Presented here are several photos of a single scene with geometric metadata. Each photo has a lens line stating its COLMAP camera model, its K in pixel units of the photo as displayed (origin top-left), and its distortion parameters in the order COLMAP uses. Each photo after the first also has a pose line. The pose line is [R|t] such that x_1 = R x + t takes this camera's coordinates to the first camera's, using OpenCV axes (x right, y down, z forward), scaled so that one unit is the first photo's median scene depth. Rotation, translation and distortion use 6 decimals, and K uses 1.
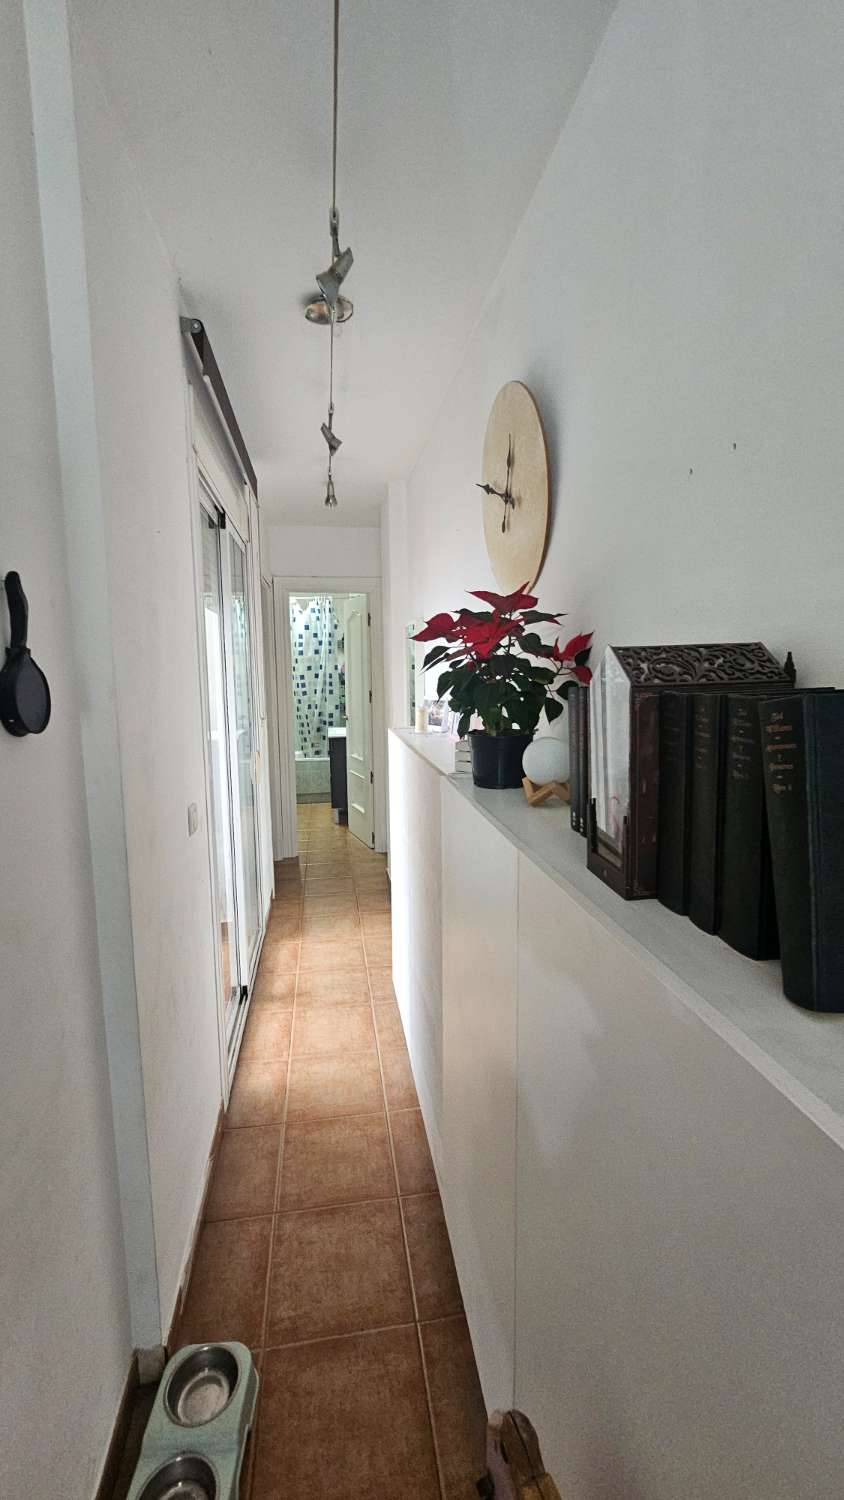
lens RADIAL K [[621.0, 0, 418.9], [0, 621.0, 752.2], [0, 0, 1]] dist [-0.006056, 0.002678]
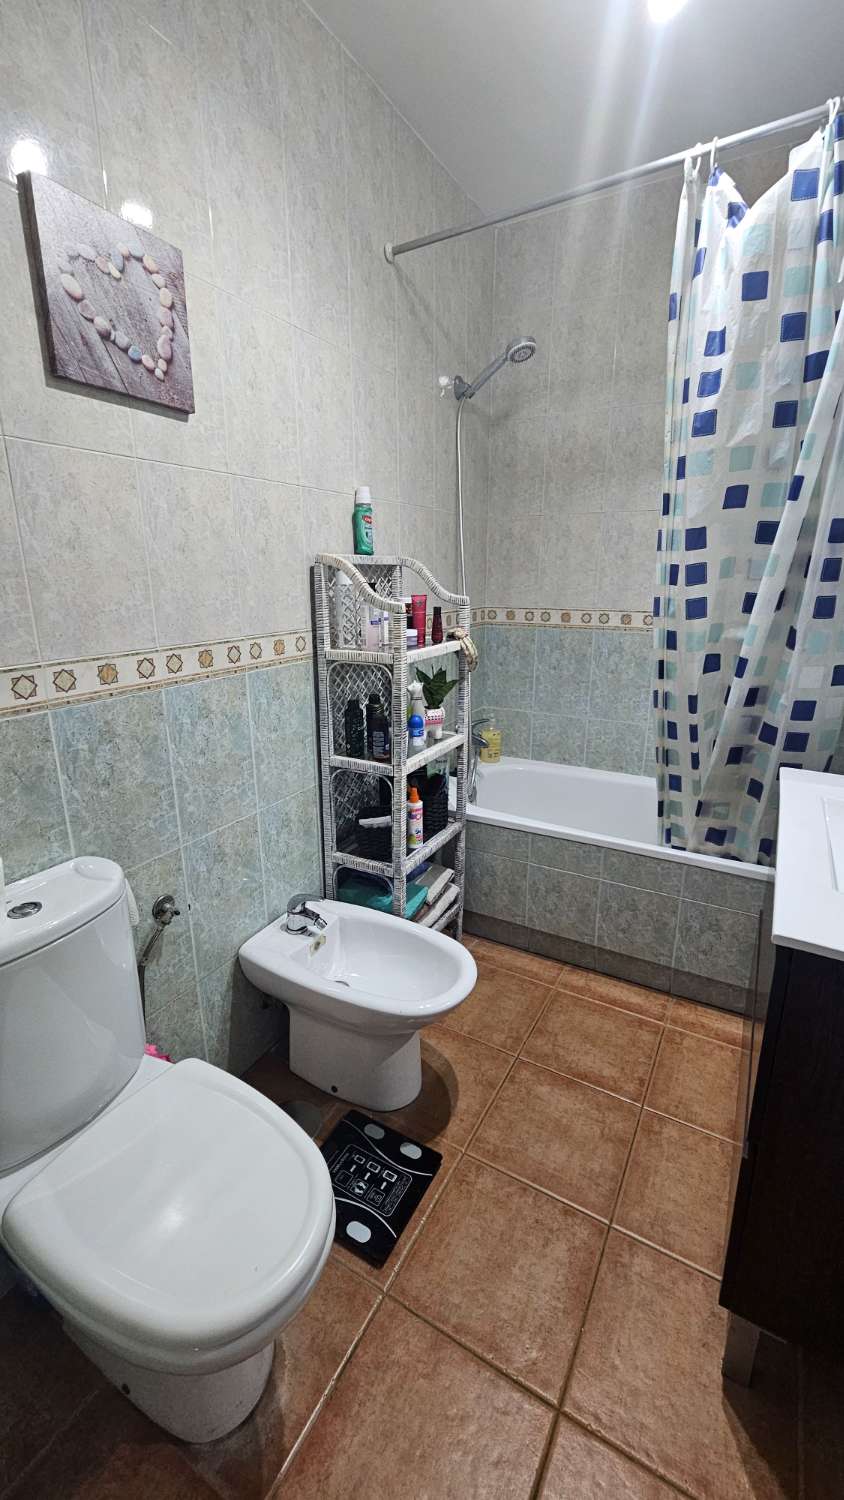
lens RADIAL K [[621.0, 0, 412.4], [0, 621.0, 740.1], [0, 0, 1]] dist [-0.006056, 0.002678]
pose [[0.776705, 0.185023, -0.602077, -0.196878], [-0.062551, 0.973815, 0.218568, -0.155006], [0.626751, -0.132102, 0.767940, 1.259761]]
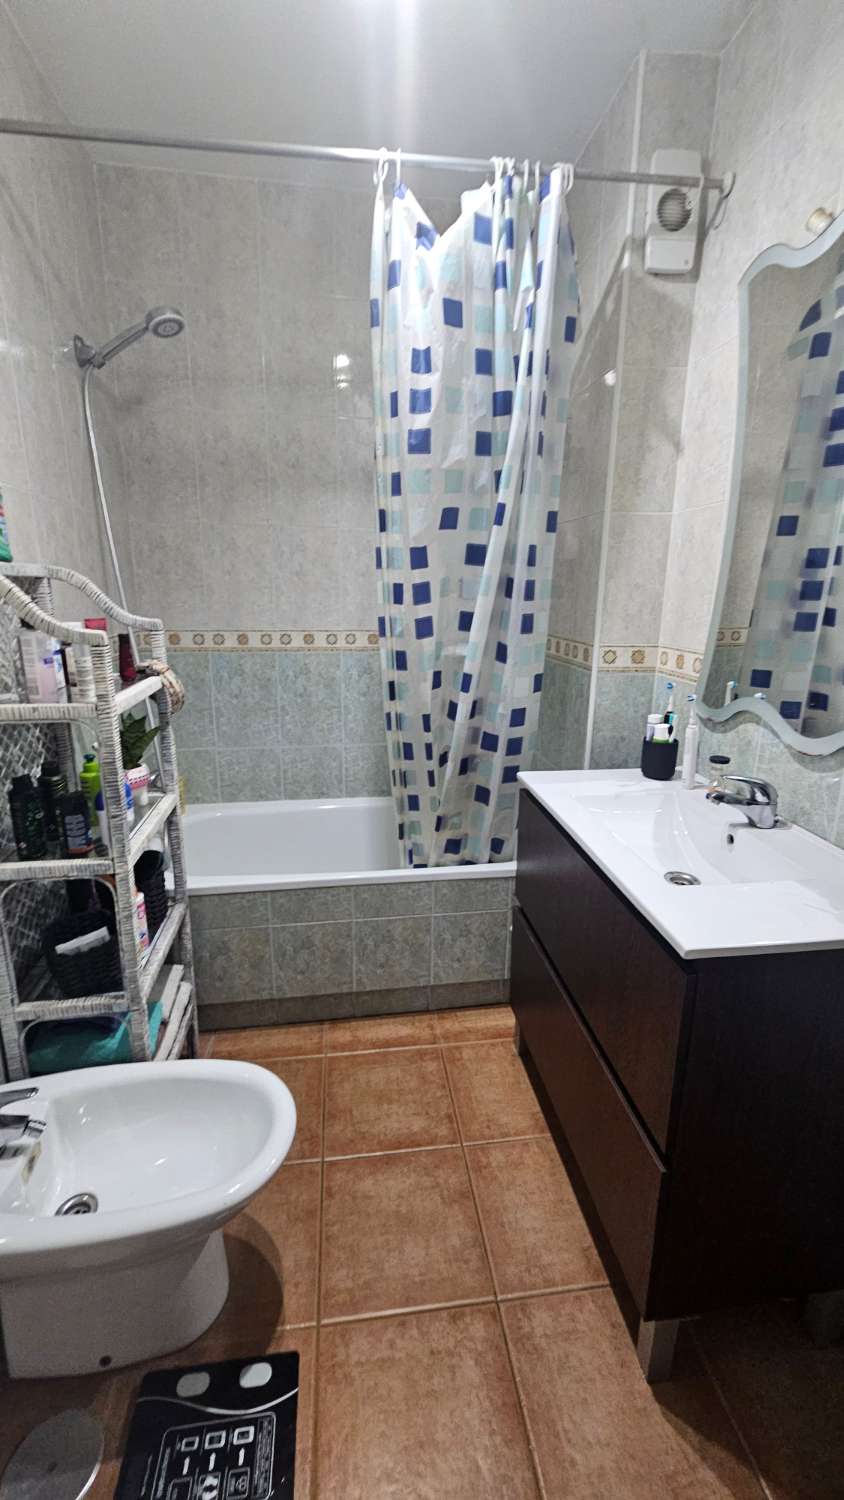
lens RADIAL K [[621.0, 0, 420.2], [0, 621.0, 740.3], [0, 0, 1]] dist [-0.006056, 0.002678]
pose [[0.999294, 0.035879, -0.011117, -0.308918], [-0.033575, 0.985909, 0.163875, -0.155701], [0.016840, -0.163387, 0.986418, 1.290288]]
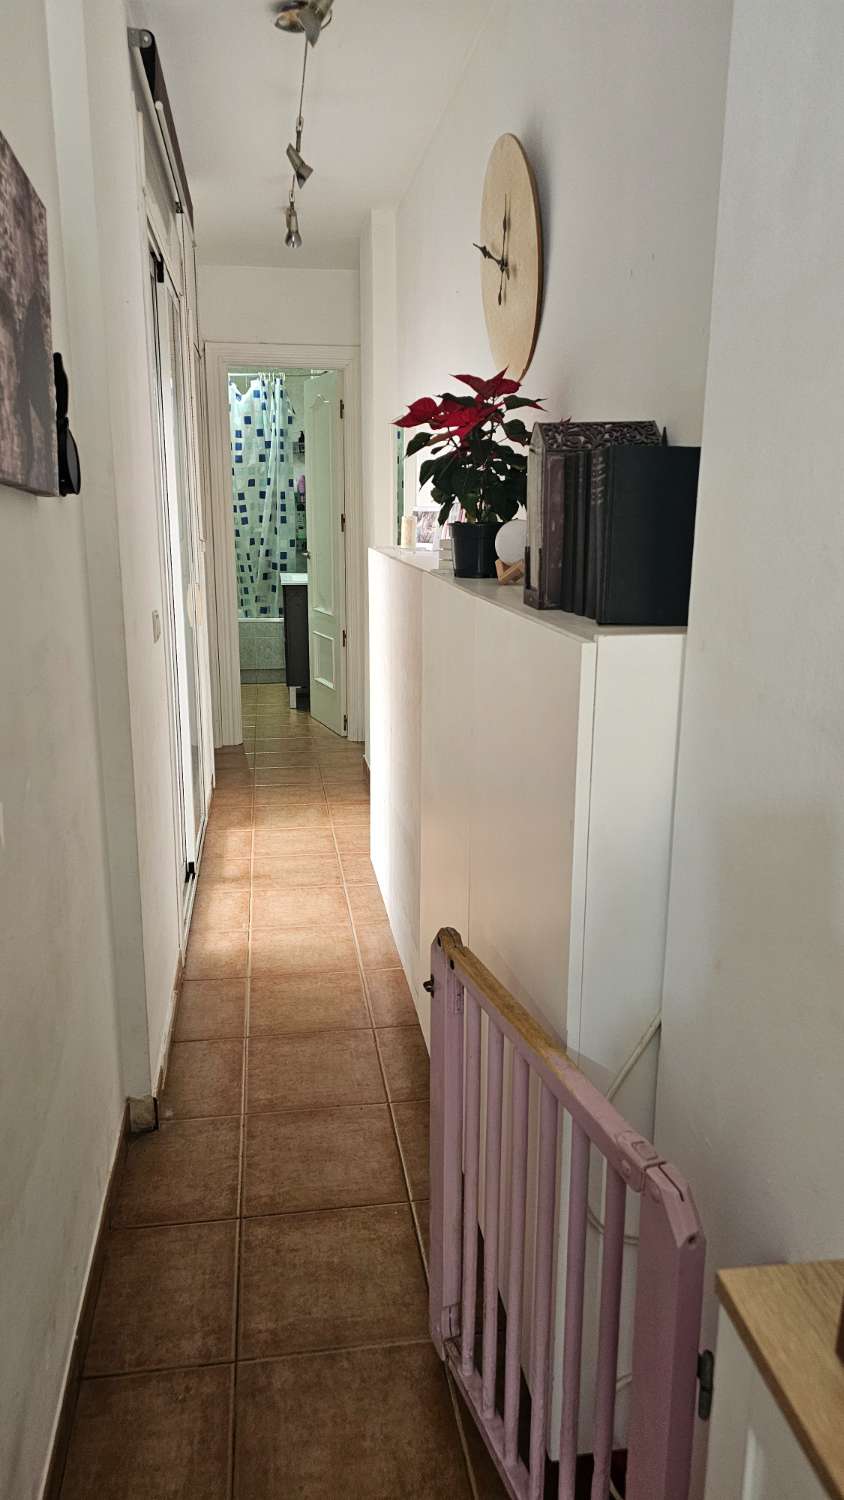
lens RADIAL K [[969.4, 0, 416.6], [0, 969.4, 747.1], [0, 0, 1]] dist [0.007988, -0.003216]
pose [[0.999855, 0.016755, 0.002954, 0.006703], [-0.016989, 0.992561, 0.120561, 0.032186], [-0.000912, -0.120594, 0.992702, -0.134469]]
